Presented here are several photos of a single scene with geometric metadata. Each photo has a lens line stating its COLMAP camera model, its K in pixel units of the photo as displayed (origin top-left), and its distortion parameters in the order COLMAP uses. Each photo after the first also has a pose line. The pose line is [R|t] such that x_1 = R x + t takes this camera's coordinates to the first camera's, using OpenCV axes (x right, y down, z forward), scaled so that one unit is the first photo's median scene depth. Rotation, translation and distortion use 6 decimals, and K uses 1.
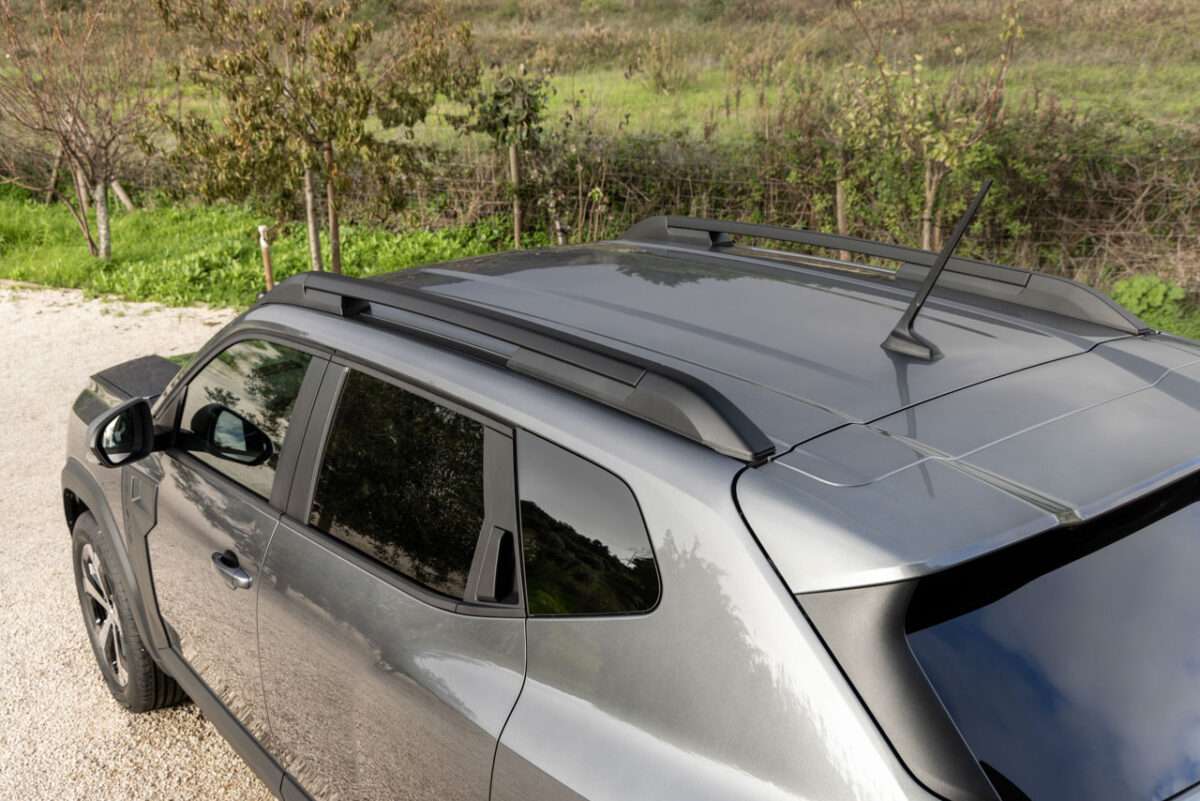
lens RADIAL K [[1235.2, 0, 607.2], [0, 1235.2, 397.4], [0, 0, 1]] dist [0.001300, 0.000000]
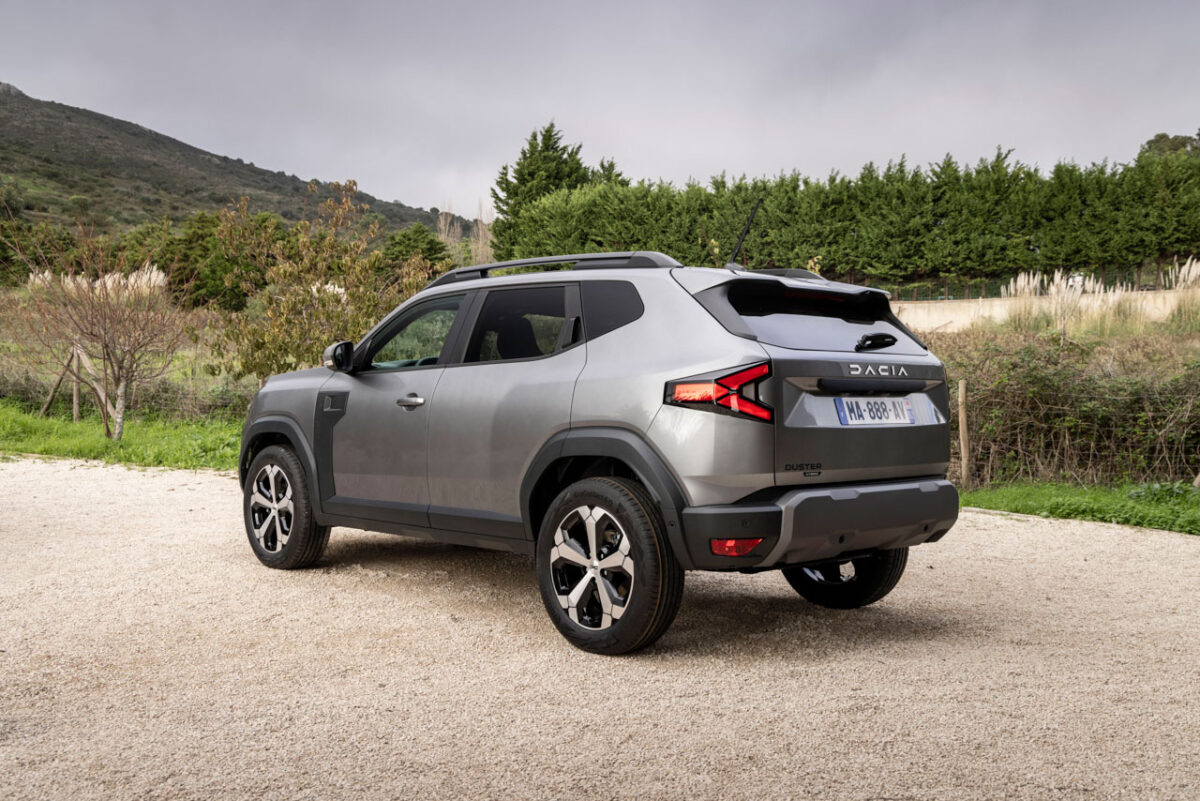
lens RADIAL K [[1235.2, 0, 596.9], [0, 1235.2, 399.5], [0, 0, 1]] dist [0.001300, 0.000000]
pose [[0.992702, 0.058331, 0.105551, -0.153487], [-0.025420, 0.956786, -0.289681, 0.458897], [-0.117887, 0.284884, 0.951286, -0.573319]]
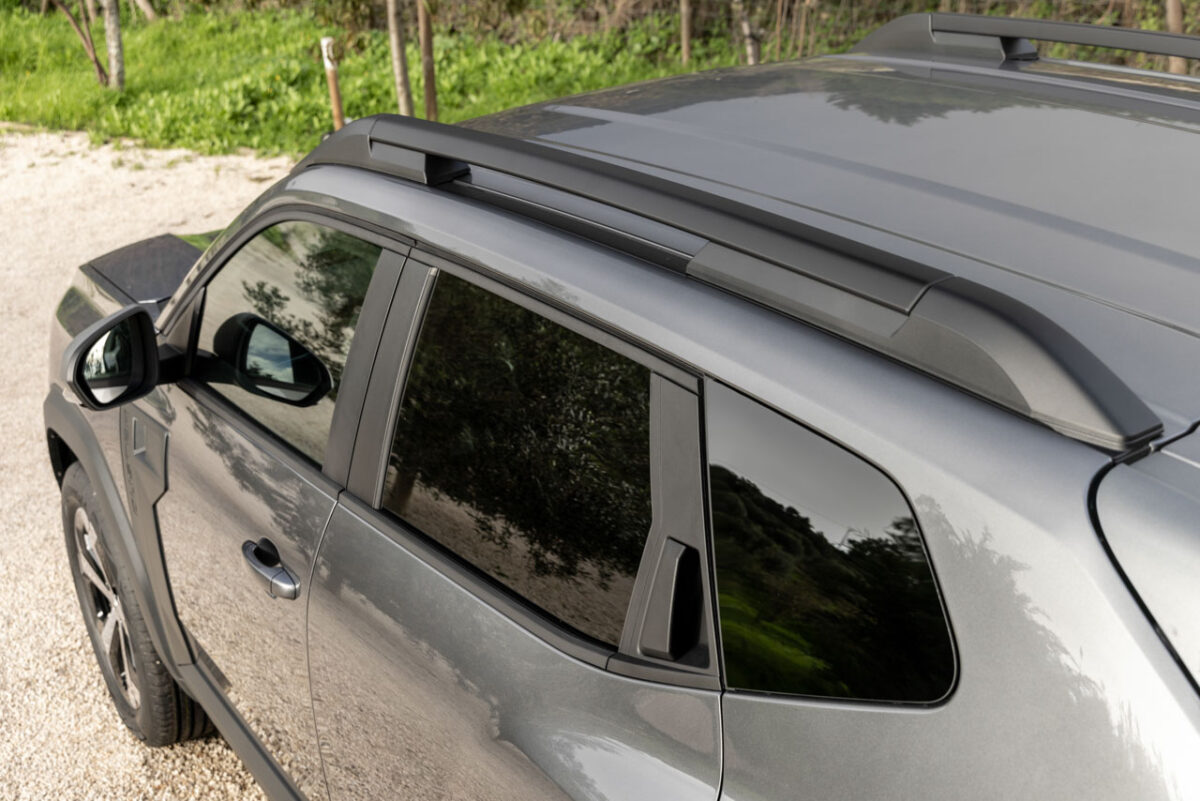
lens RADIAL K [[1695.7, 0, 606.6], [0, 1695.7, 400.0], [0, 0, 1]] dist [0.011256, 0.000000]
pose [[0.993141, 0.002916, -0.116884, -0.011279], [0.006211, 0.996961, 0.077649, -0.013930], [0.116755, -0.077843, 0.990105, 0.080071]]
